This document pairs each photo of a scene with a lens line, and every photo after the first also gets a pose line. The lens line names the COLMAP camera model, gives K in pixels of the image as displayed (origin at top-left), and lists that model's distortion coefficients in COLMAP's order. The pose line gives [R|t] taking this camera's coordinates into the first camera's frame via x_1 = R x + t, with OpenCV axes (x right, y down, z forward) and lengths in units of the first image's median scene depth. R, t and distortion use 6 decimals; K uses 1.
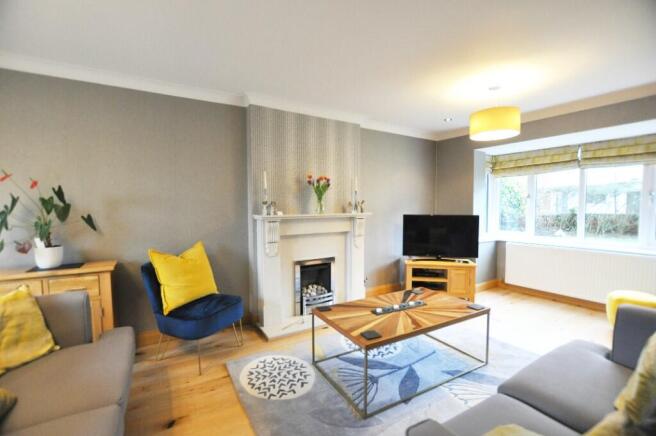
lens RADIAL K [[289.3, 0, 328.4], [0, 289.3, 218.4], [0, 0, 1]] dist [-0.027072, -0.000017]
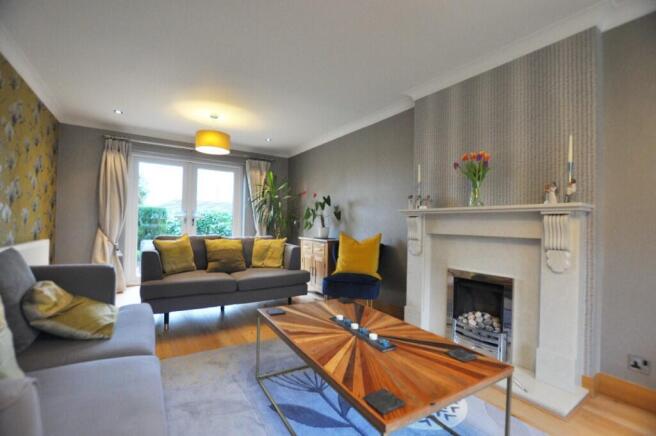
lens RADIAL K [[289.3, 0, 326.9], [0, 289.3, 217.1], [0, 0, 1]] dist [-0.027072, -0.000017]
pose [[0.018844, -0.016201, -0.999691, 0.819909], [-0.064013, 0.997798, -0.017377, 0.052156], [0.997771, 0.064320, 0.017766, 0.793607]]
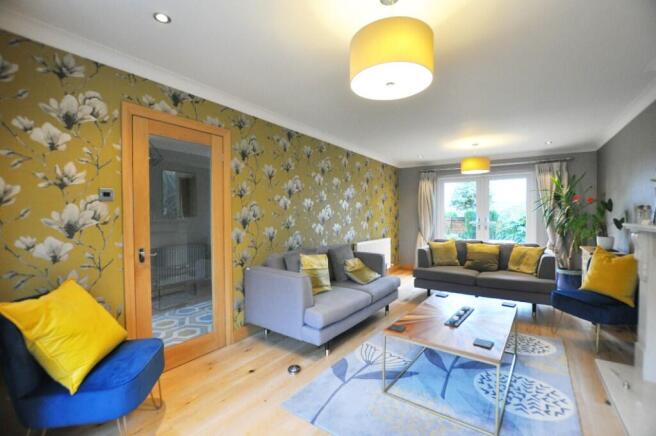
lens RADIAL K [[289.3, 0, 325.1], [0, 289.3, 219.3], [0, 0, 1]] dist [-0.027072, -0.000017]
pose [[-0.920702, 0.016454, -0.389920, 0.935559], [-0.005971, 0.998400, 0.056229, -0.067282], [0.390221, 0.054098, -0.919130, 1.508528]]
